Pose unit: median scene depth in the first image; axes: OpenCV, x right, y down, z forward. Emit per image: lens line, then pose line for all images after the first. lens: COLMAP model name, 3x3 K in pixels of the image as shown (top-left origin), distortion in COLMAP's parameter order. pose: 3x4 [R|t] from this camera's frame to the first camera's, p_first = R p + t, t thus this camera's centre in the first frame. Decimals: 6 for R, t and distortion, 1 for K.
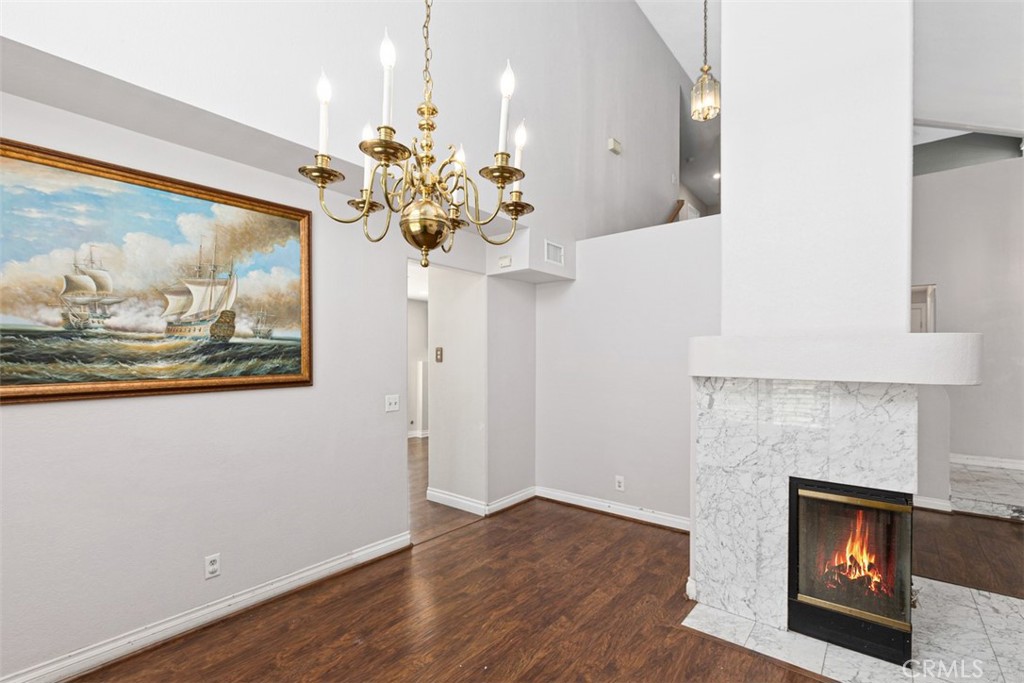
lens RADIAL K [[464.5, 0, 507.0], [0, 464.5, 357.5], [0, 0, 1]] dist [-0.002543, -0.000733]
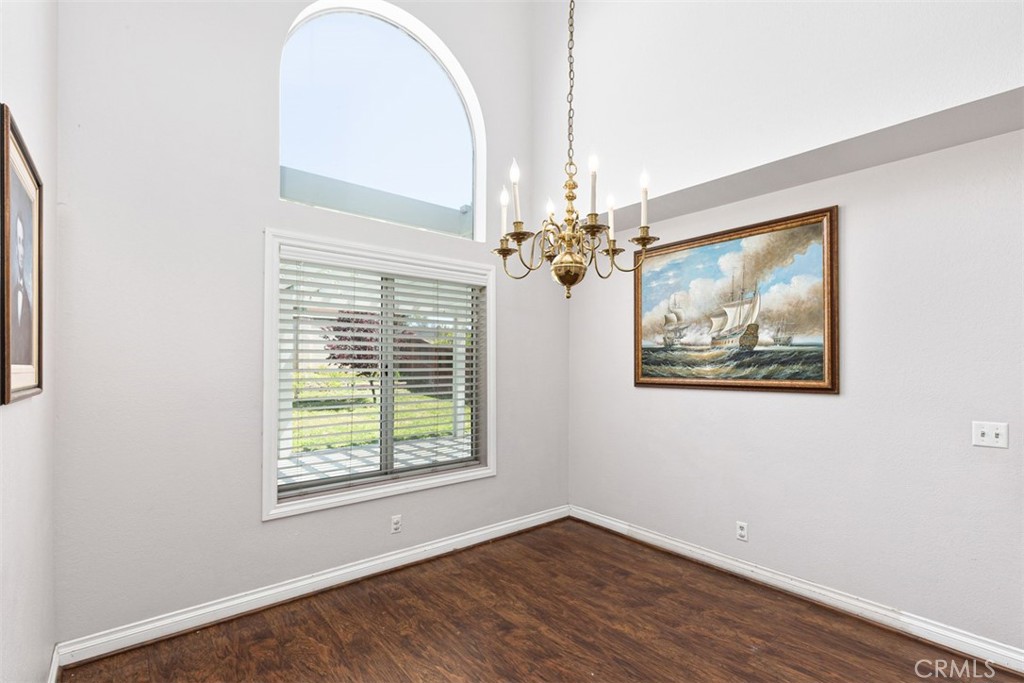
lens RADIAL K [[464.5, 0, 507.0], [0, 464.5, 357.5], [0, 0, 1]] dist [-0.002543, -0.000733]
pose [[-0.191399, -0.007067, -0.981487, 0.719665], [-0.001732, 0.999975, -0.006862, -0.005345], [0.981511, 0.000386, -0.191407, 0.630562]]
